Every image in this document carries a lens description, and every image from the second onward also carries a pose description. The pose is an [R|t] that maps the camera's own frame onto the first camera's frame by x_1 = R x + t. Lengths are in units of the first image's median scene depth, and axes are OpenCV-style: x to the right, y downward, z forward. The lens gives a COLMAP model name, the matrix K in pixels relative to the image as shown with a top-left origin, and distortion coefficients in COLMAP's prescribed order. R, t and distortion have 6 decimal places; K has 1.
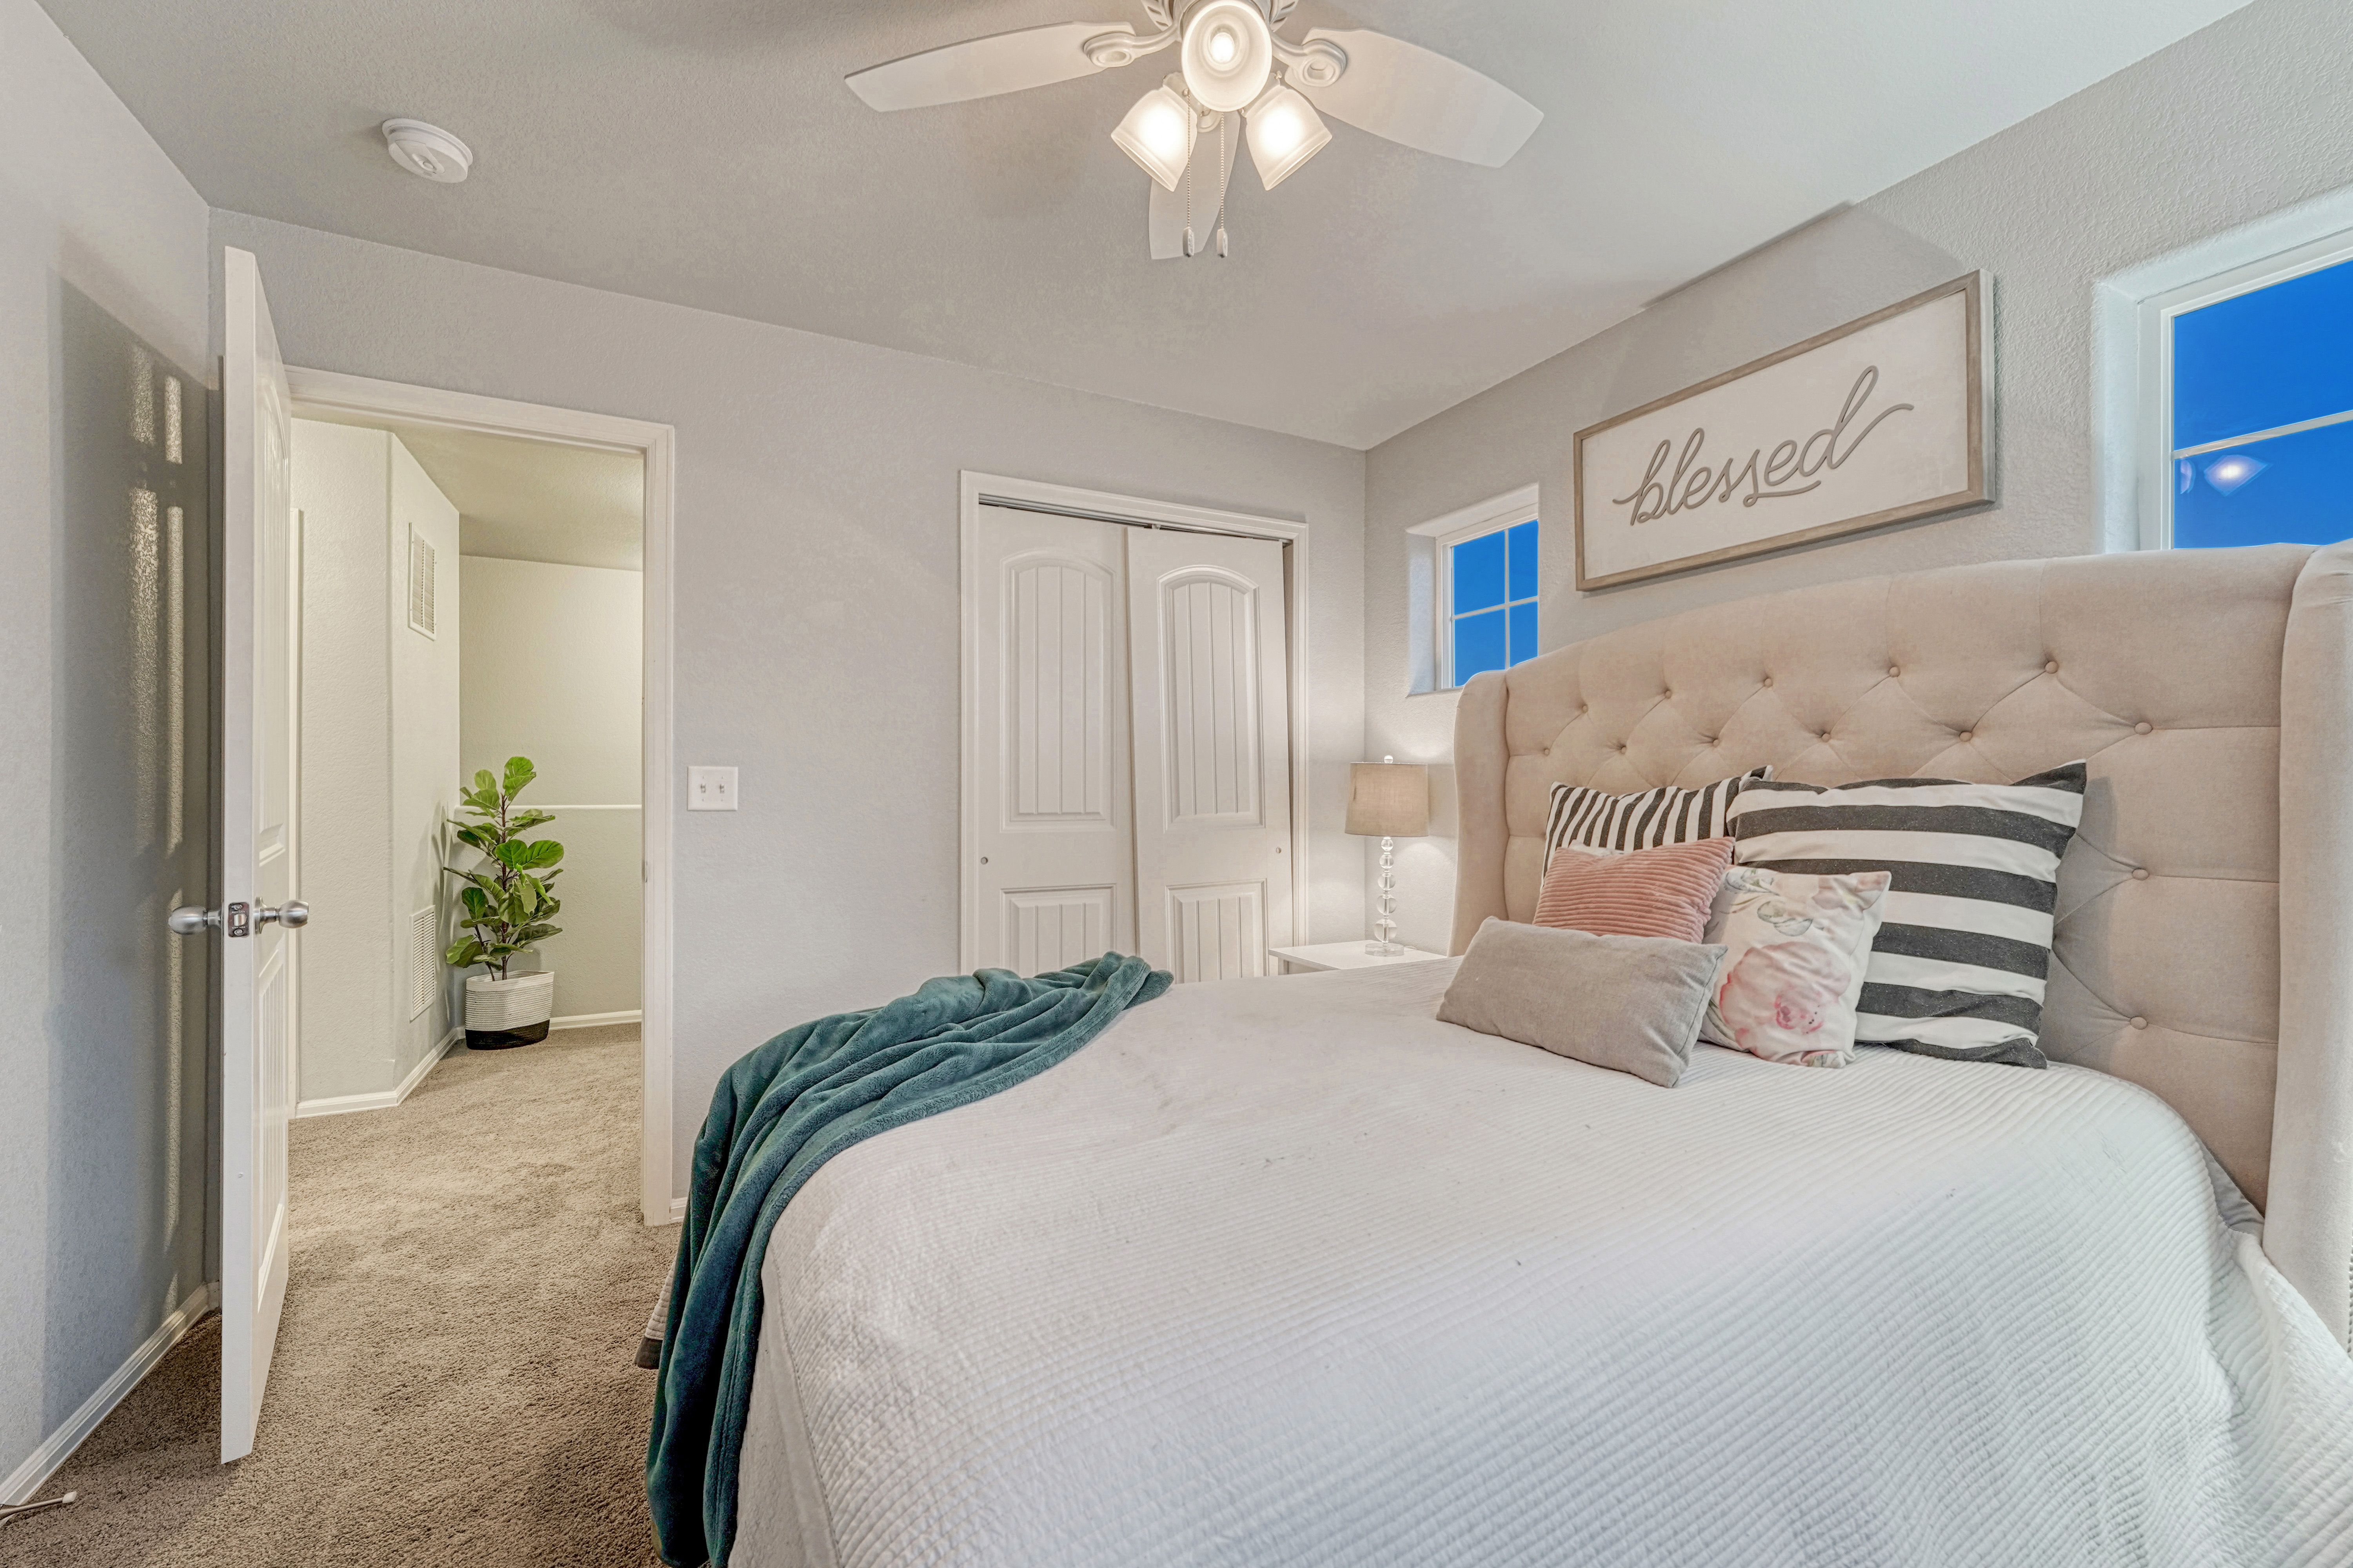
lens RADIAL K [[976.6, 0, 1176.5], [0, 976.6, 784.0], [0, 0, 1]] dist [-0.000107, -0.000023]
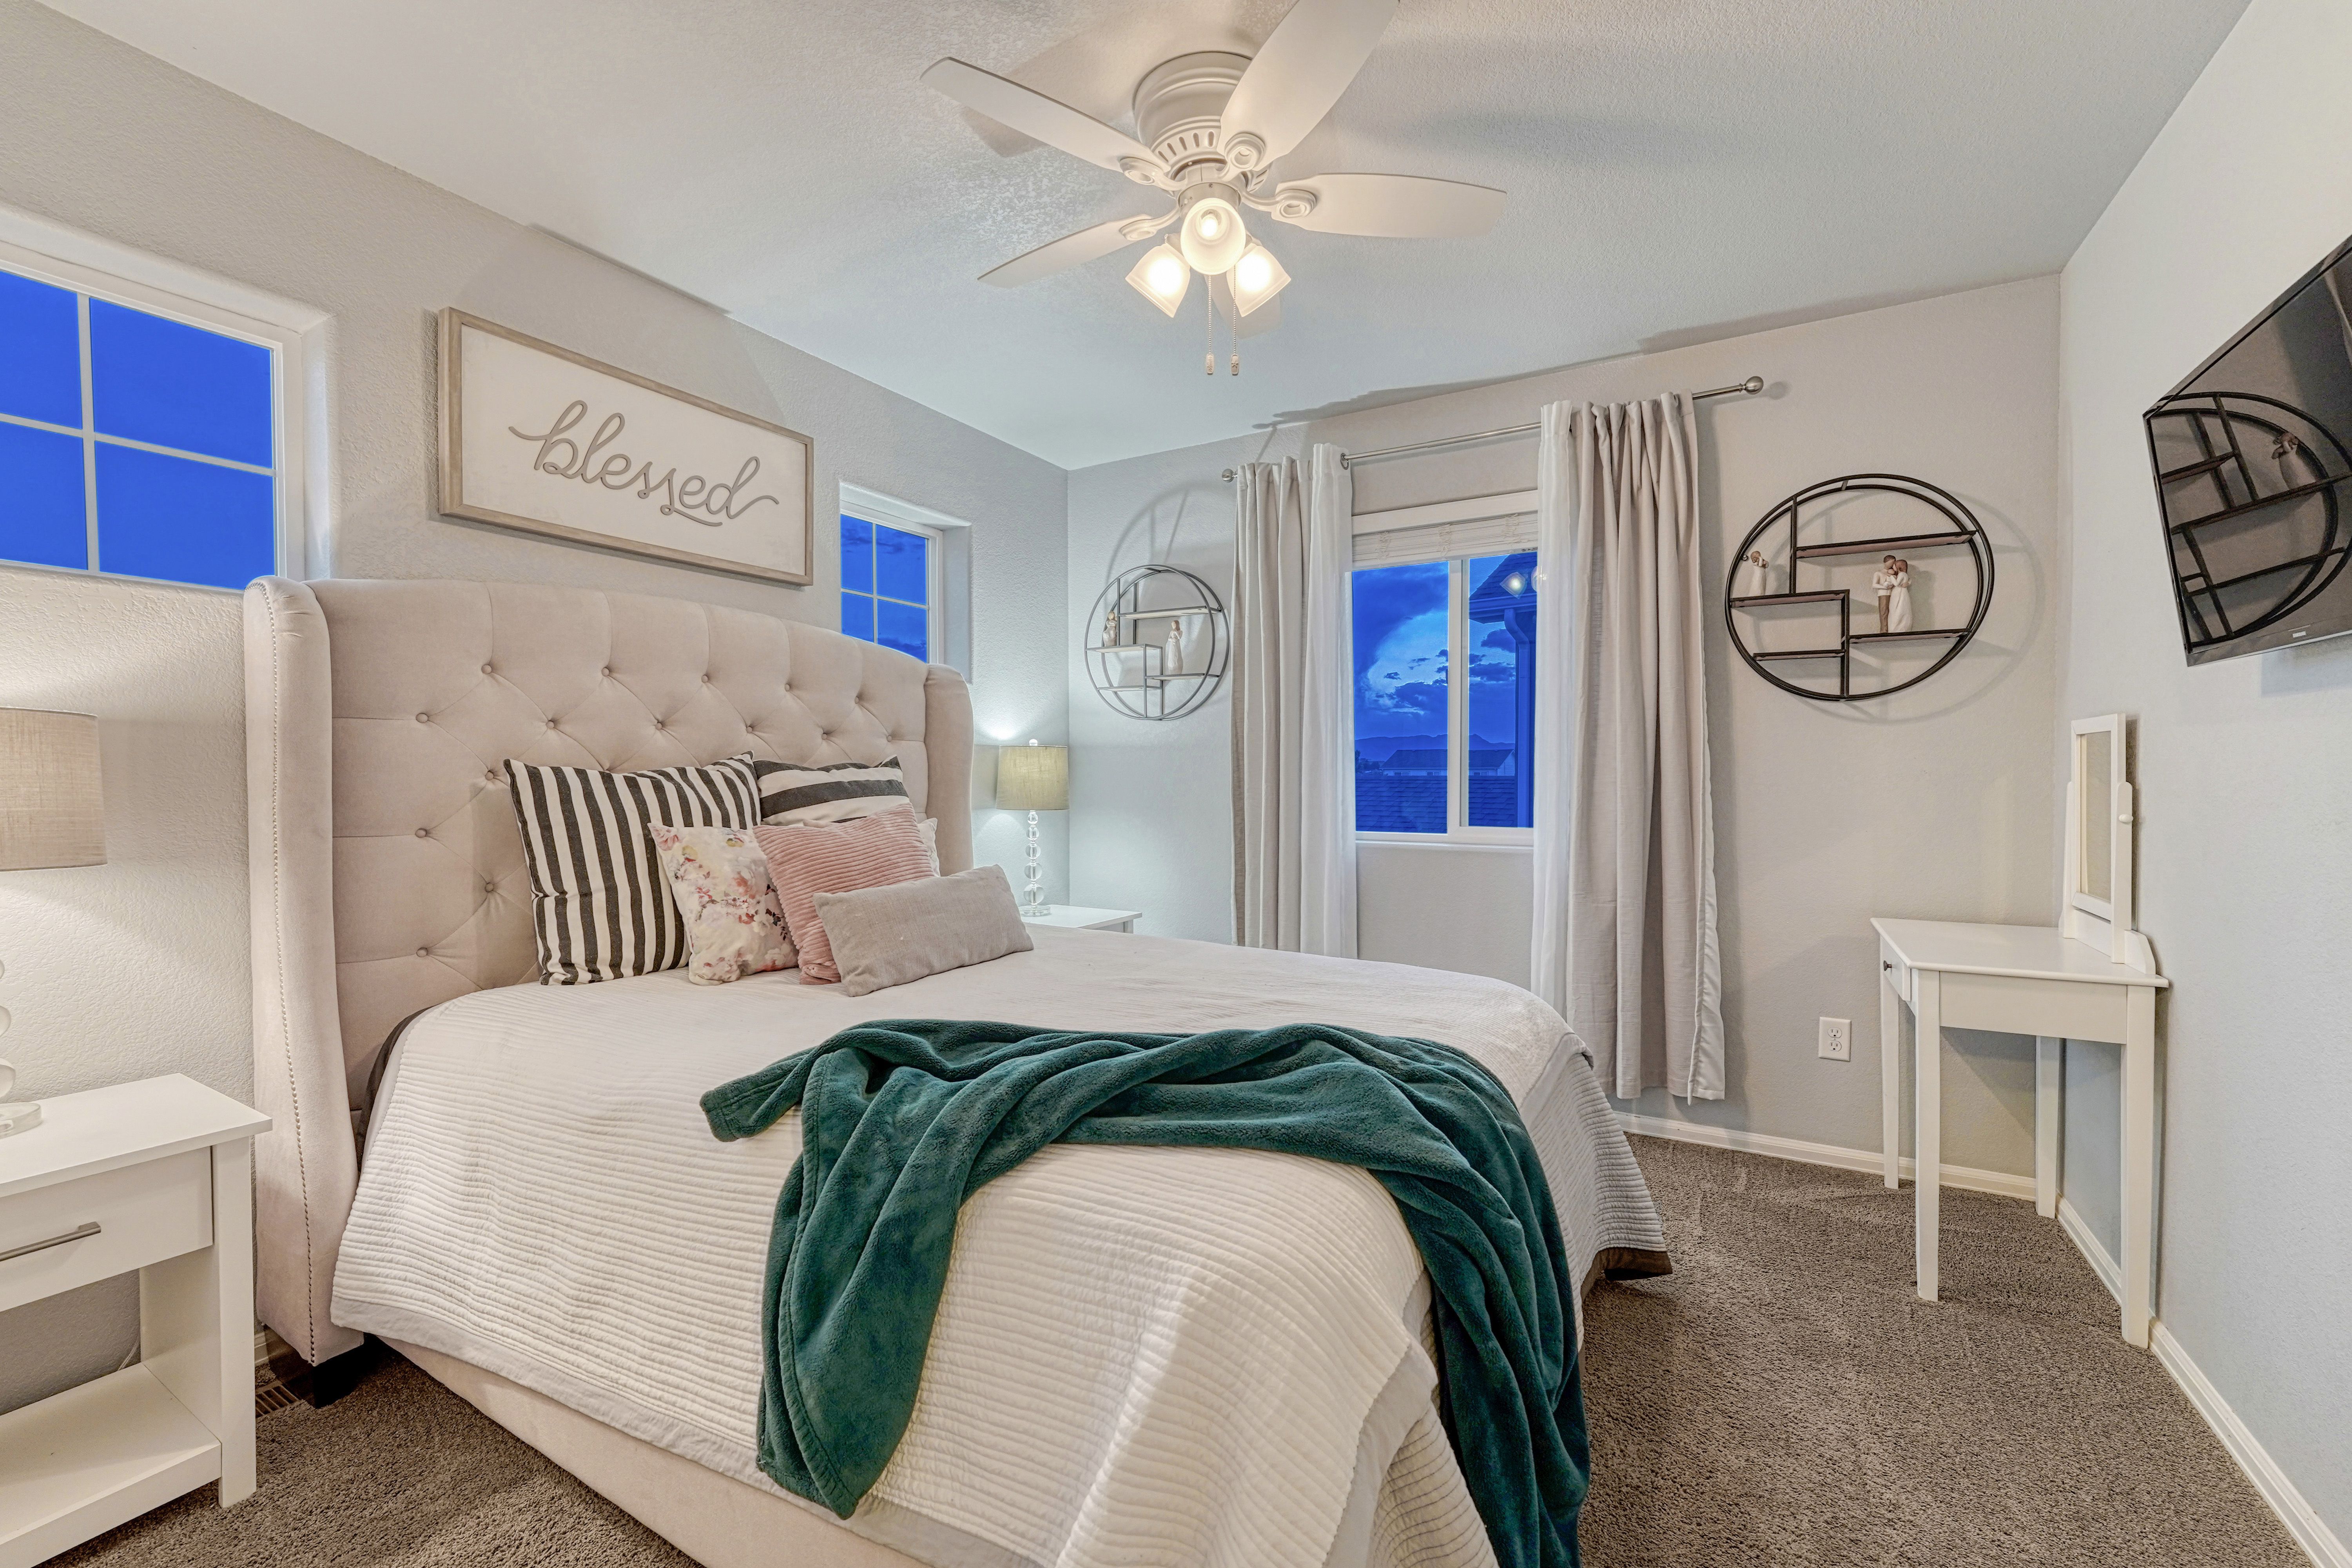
lens RADIAL K [[976.2, 0, 1176.0], [0, 976.2, 784.0], [0, 0, 1]] dist [-0.000107, -0.000023]
pose [[-0.569535, 0.007843, 0.821930, -0.636564], [0.018180, 0.999830, 0.003057, 0.024625], [-0.821766, 0.016684, -0.569580, 1.154124]]
